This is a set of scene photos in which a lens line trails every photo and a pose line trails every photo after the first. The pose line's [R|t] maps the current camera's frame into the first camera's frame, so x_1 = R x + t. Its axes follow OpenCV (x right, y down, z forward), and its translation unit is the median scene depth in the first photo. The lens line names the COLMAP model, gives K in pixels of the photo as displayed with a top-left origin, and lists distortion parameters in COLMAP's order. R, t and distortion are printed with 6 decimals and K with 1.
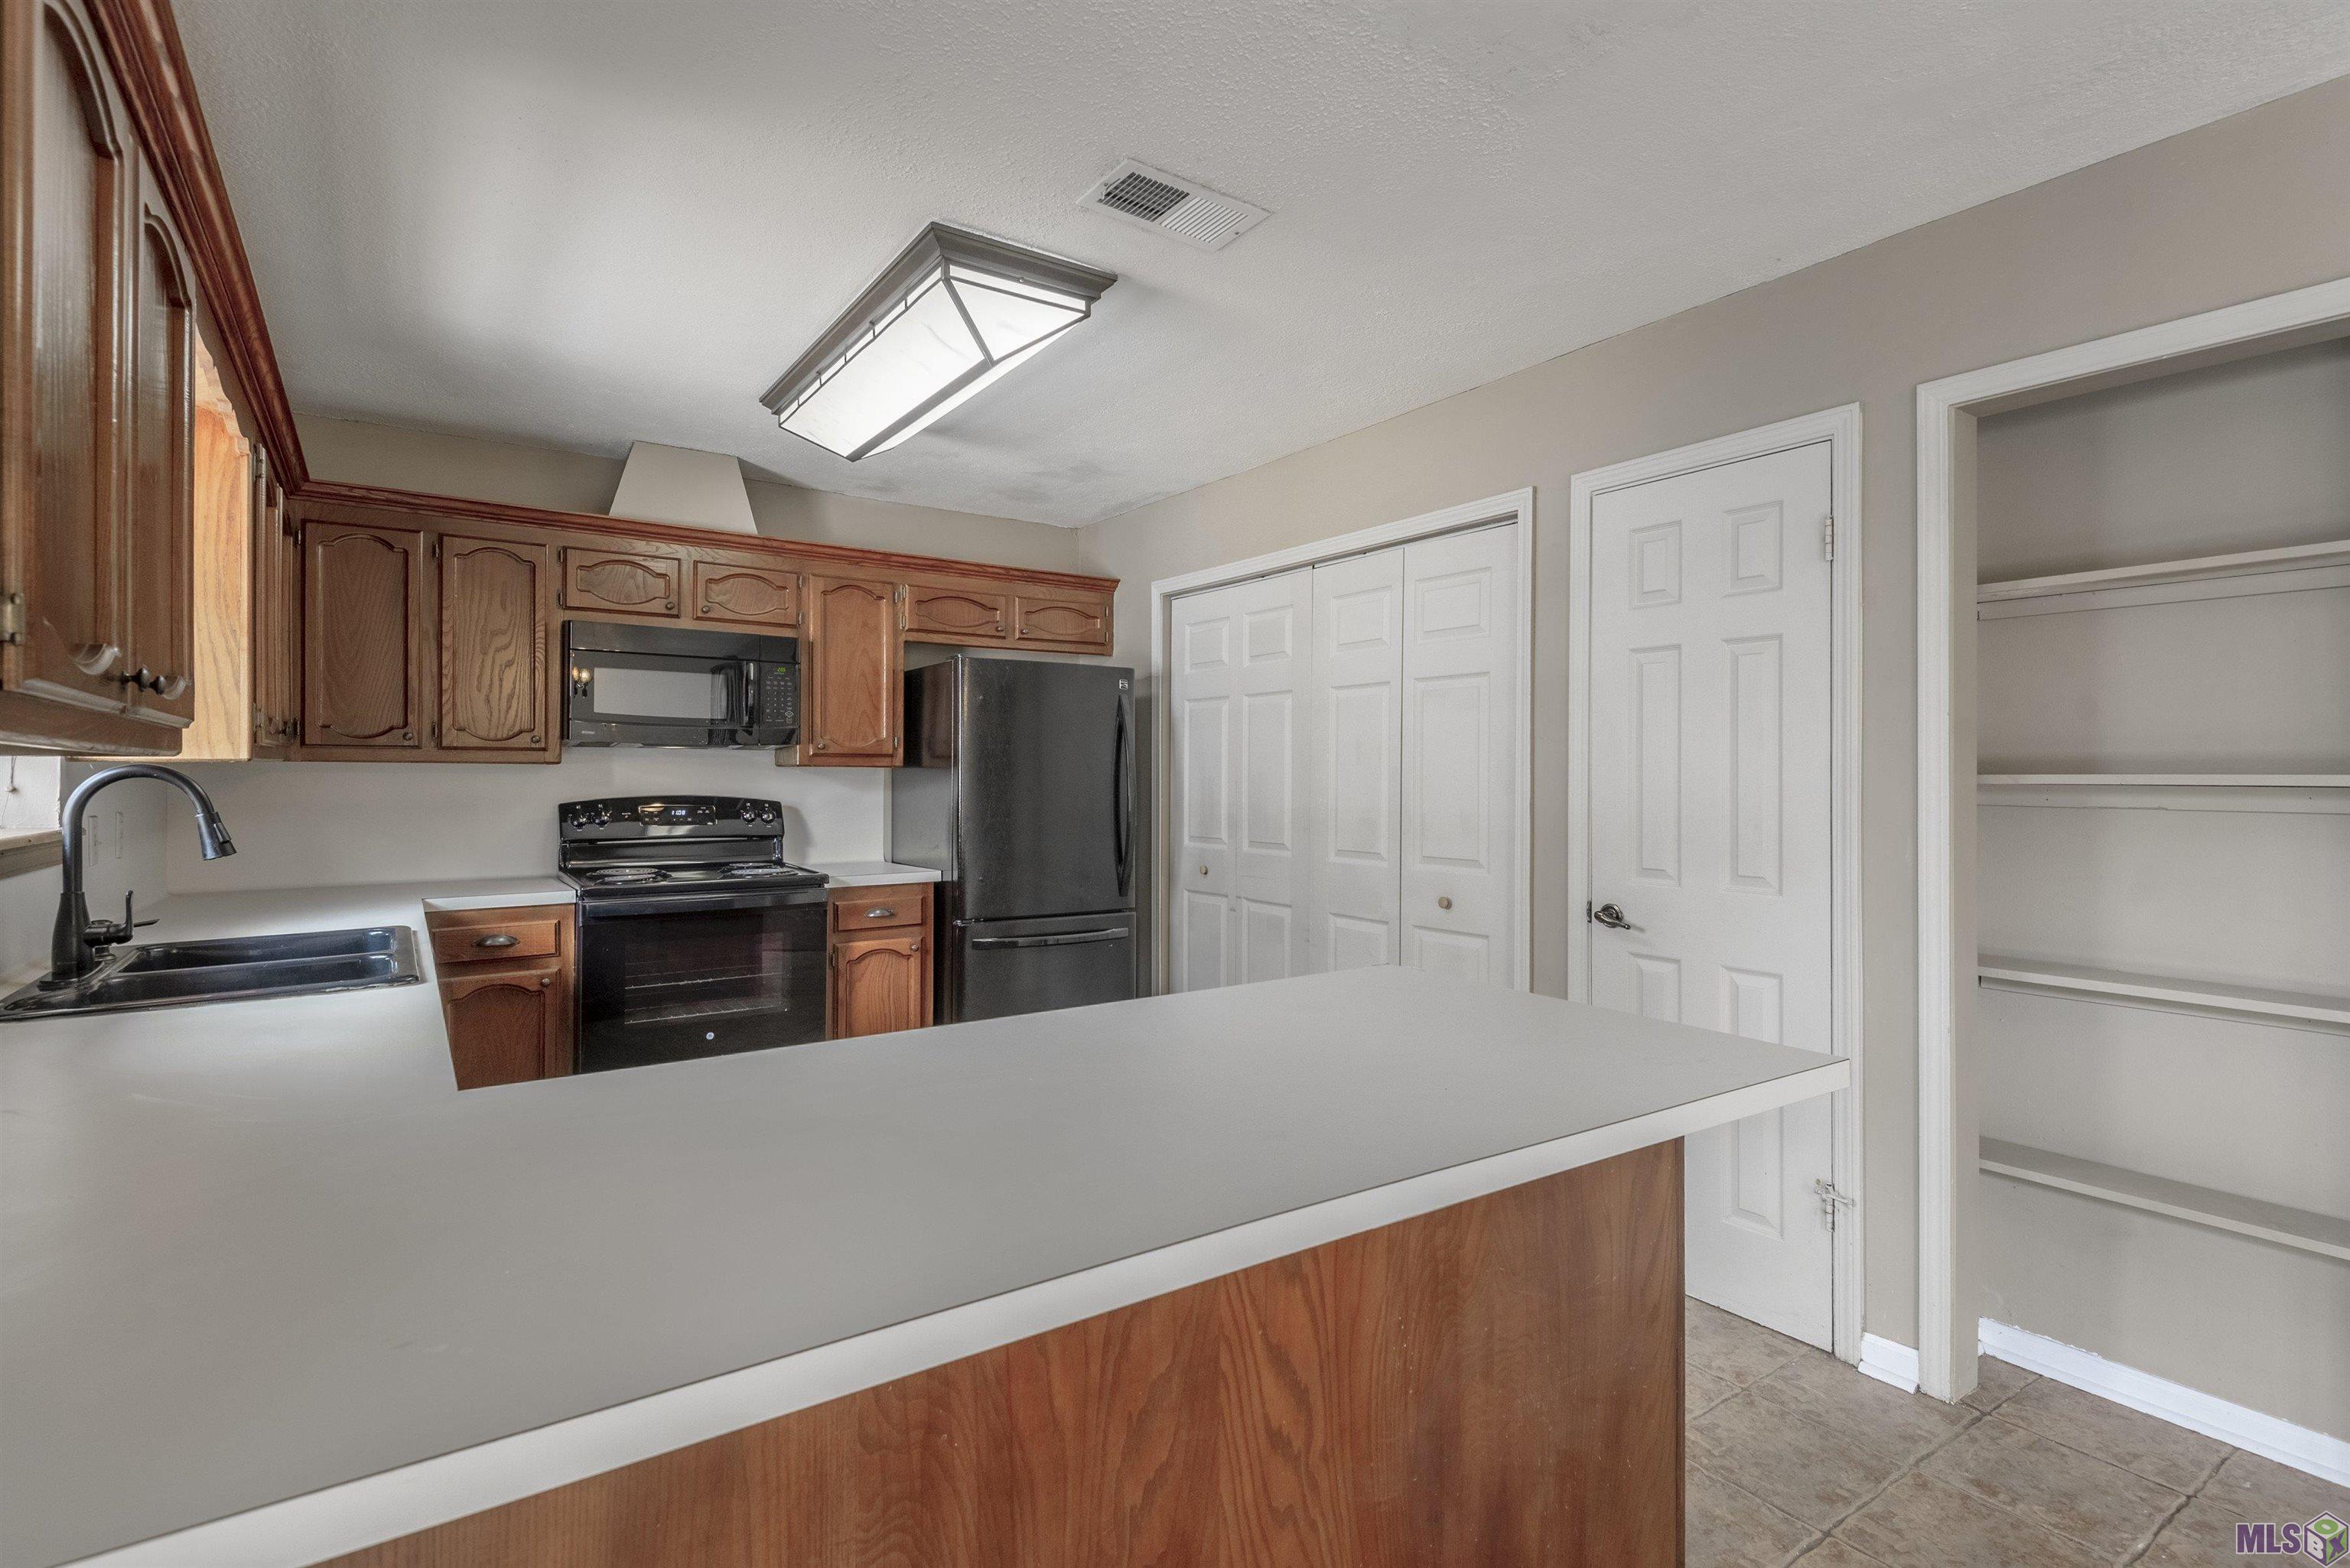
lens RADIAL K [[1156.5, 0, 1172.6], [0, 1156.5, 768.3], [0, 0, 1]] dist [0.021348, -0.000442]
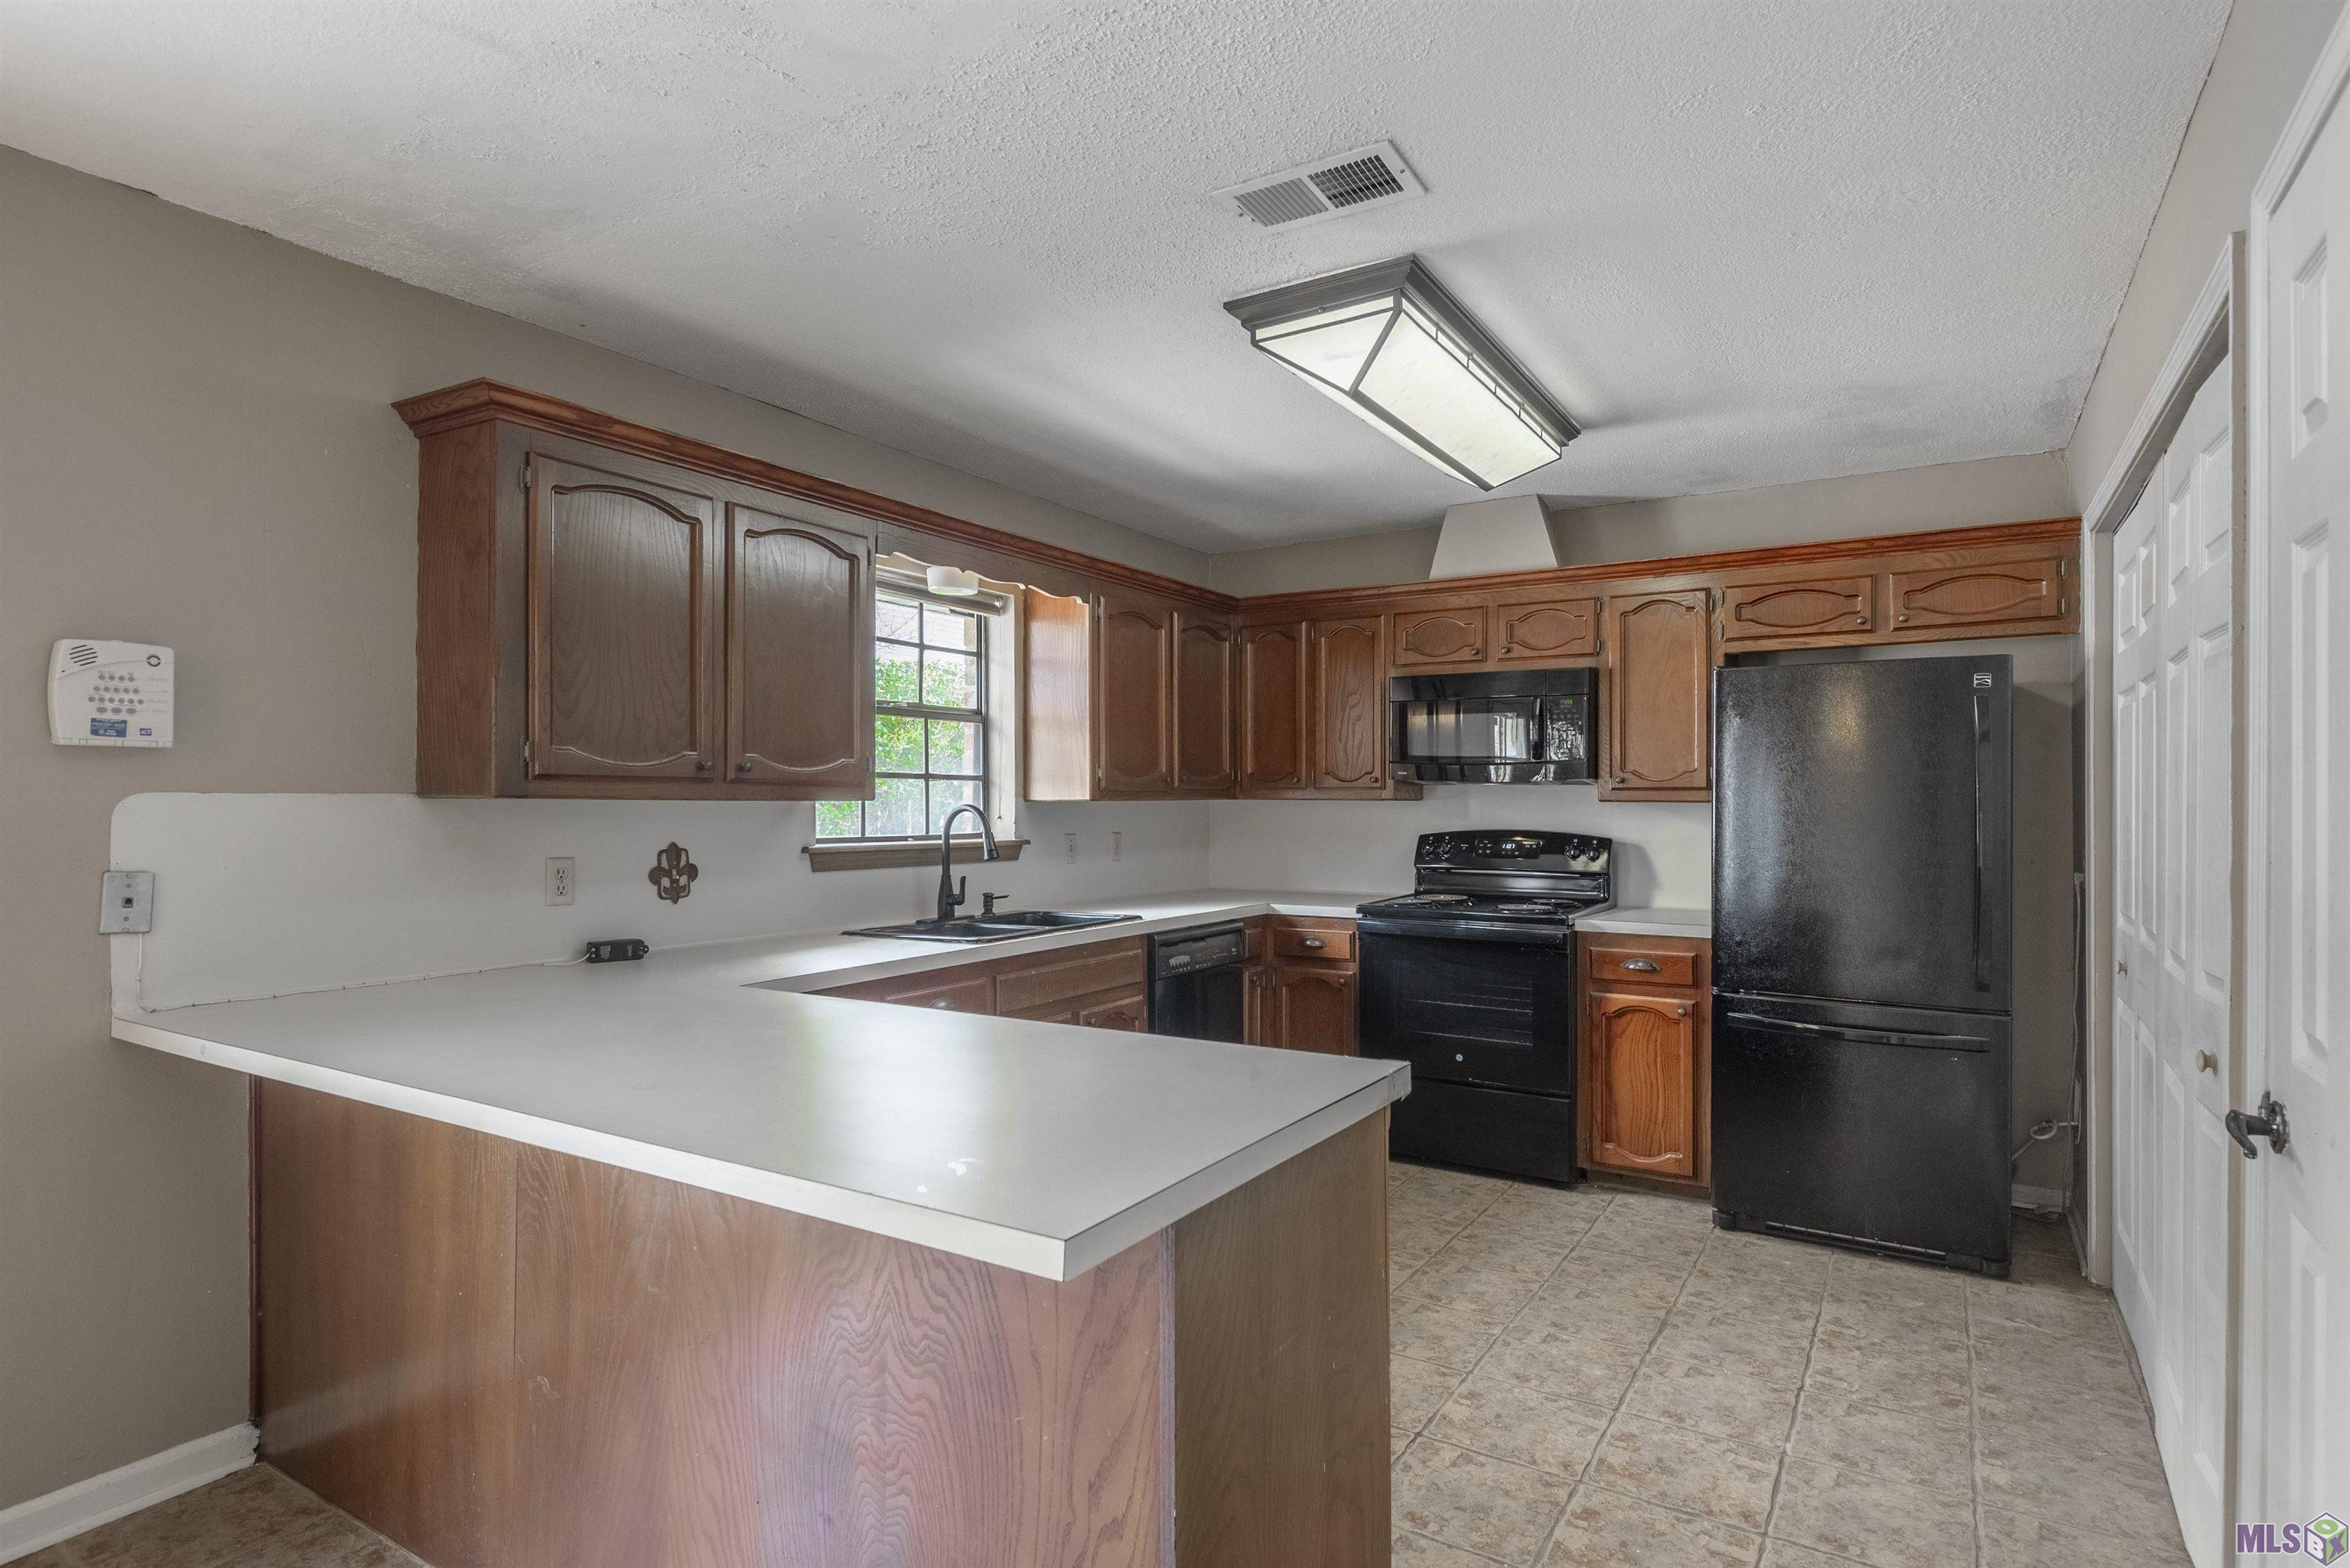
lens RADIAL K [[1234.2, 0, 1174.5], [0, 1234.2, 796.5], [0, 0, 1]] dist [0.020325, 0.000376]
pose [[0.373753, -0.005550, -0.927512, 0.494277], [0.002729, 0.999984, -0.004884, -0.002046], [0.927524, -0.000706, 0.373763, 0.306332]]
